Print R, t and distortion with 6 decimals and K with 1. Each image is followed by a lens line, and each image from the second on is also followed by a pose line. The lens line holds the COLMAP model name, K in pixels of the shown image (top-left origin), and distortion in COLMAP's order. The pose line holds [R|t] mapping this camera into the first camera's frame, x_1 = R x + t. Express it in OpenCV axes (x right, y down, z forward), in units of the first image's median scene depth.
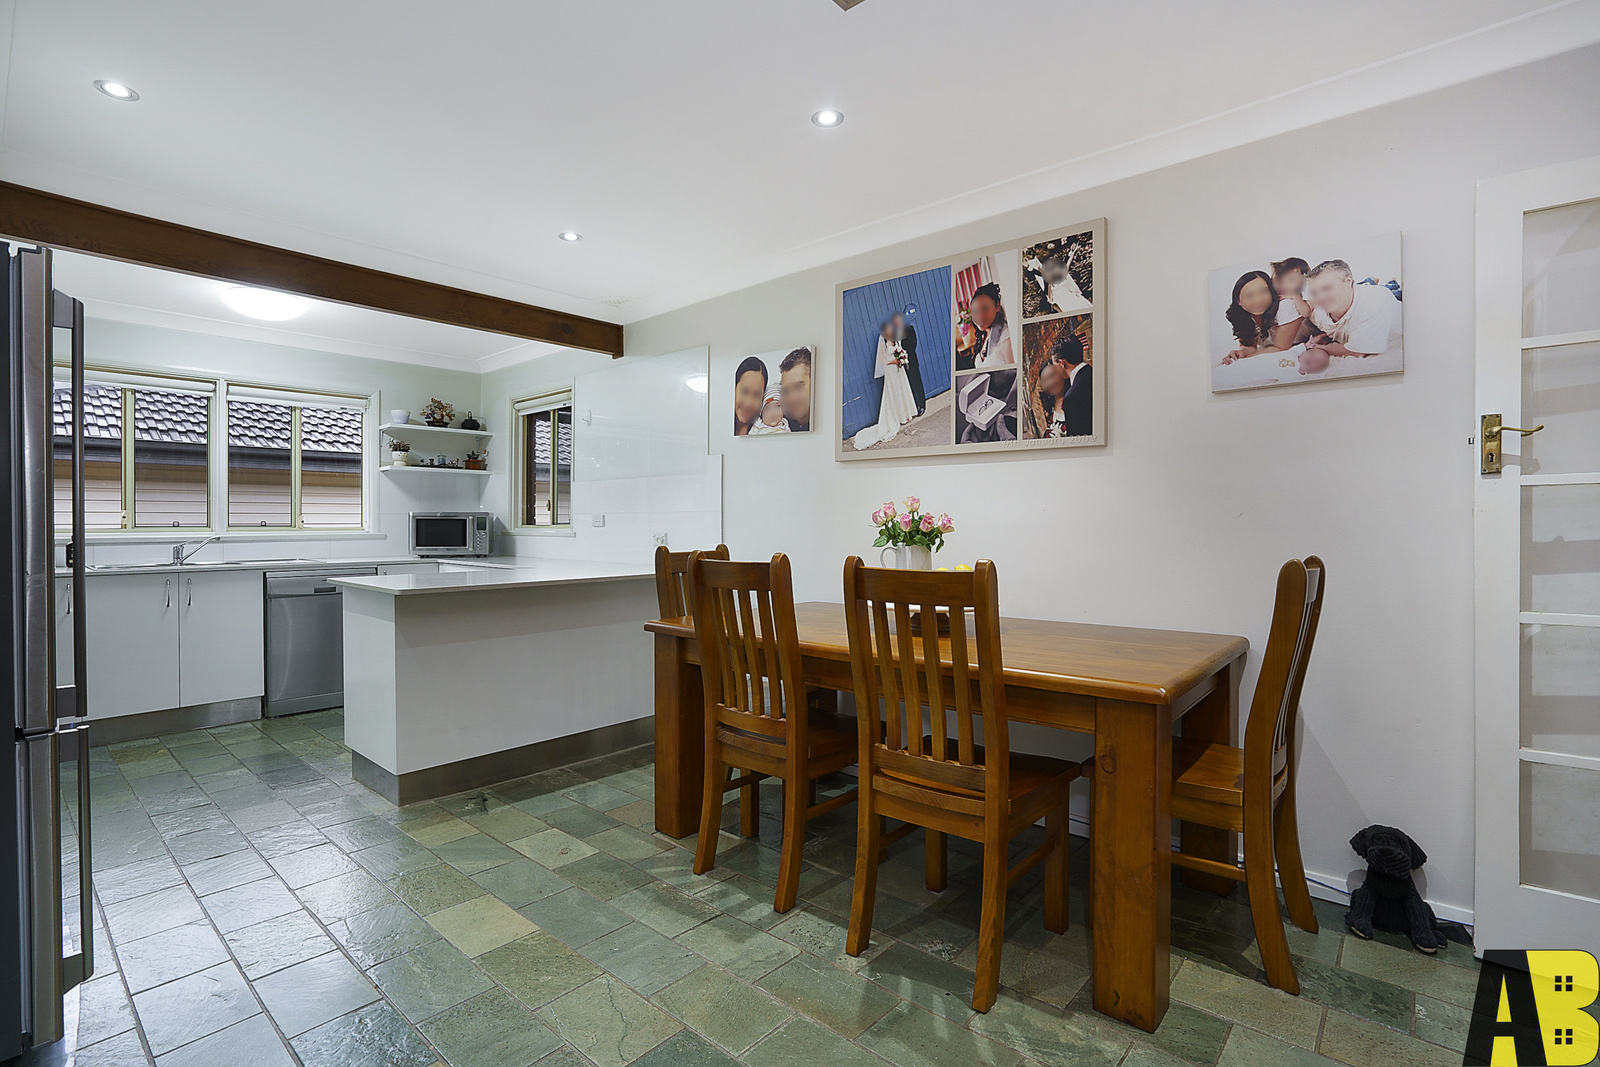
lens RADIAL K [[743.9, 0, 787.1], [0, 743.9, 525.6], [0, 0, 1]] dist [-0.033036, 0.000599]
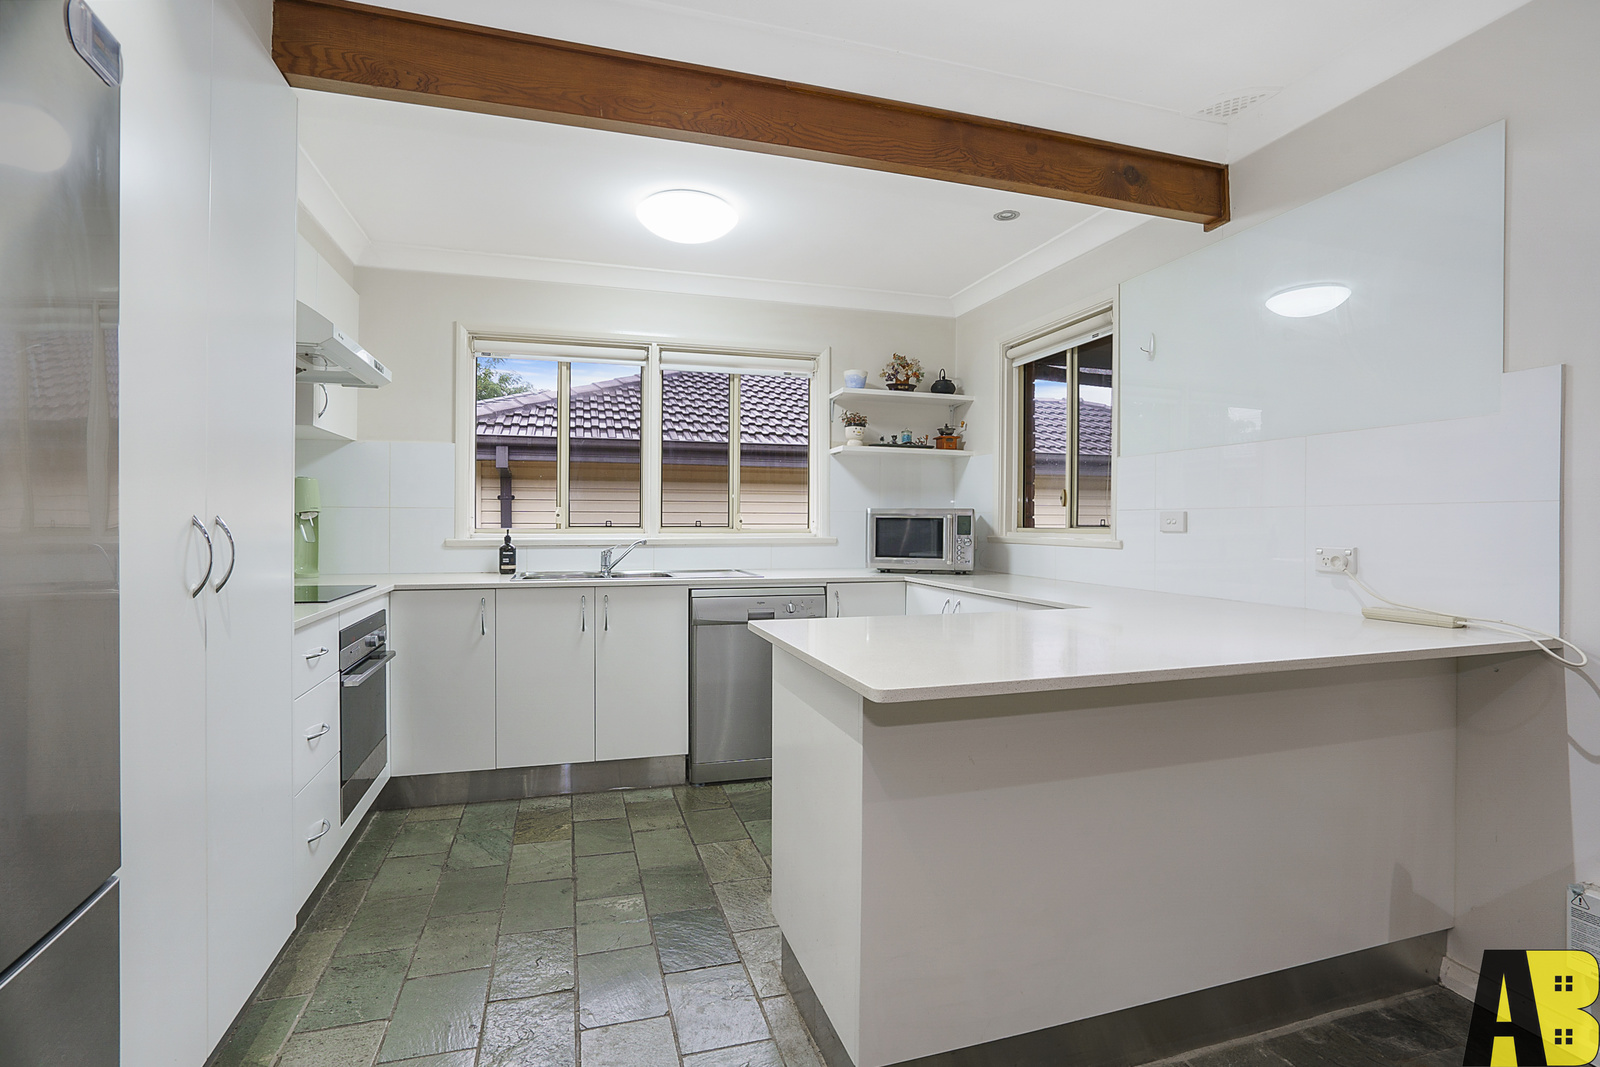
lens RADIAL K [[743.9, 0, 794.0], [0, 743.9, 532.3], [0, 0, 1]] dist [-0.033036, 0.000599]
pose [[0.853653, 0.012435, -0.520693, -0.189946], [-0.008953, 0.999918, 0.009202, -0.001440], [0.520765, -0.003194, 0.853694, 0.335455]]
